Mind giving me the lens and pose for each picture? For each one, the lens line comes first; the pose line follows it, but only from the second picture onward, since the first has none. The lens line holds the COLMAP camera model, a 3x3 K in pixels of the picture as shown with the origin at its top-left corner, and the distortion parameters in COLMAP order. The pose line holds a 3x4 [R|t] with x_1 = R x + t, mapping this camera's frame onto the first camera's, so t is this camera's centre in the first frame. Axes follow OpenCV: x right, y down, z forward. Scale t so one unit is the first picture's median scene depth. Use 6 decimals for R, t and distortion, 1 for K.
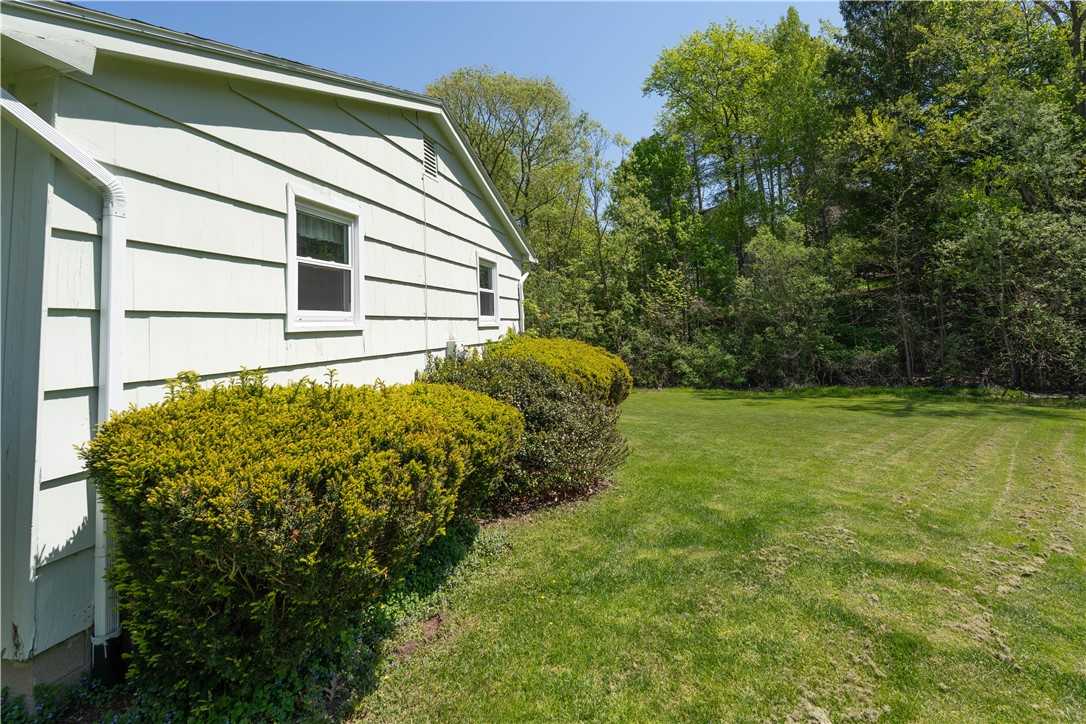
lens RADIAL K [[487.3, 0, 542.2], [0, 487.3, 293.1], [0, 0, 1]] dist [-0.001776, -0.000671]
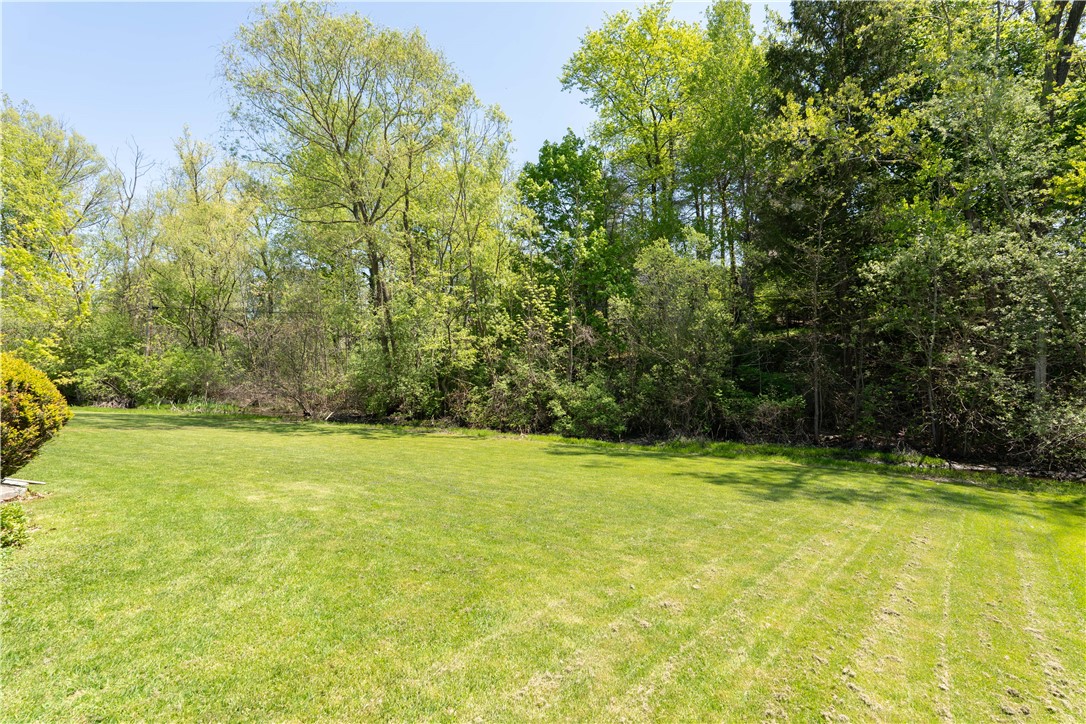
lens RADIAL K [[481.2, 0, 539.9], [0, 481.2, 367.5], [0, 0, 1]] dist [-0.005539, 0.000033]
pose [[0.994946, 0.054757, 0.084173, 0.224496], [-0.060858, 0.995567, 0.071714, 0.031202], [-0.079873, -0.076474, 0.993867, 0.248292]]
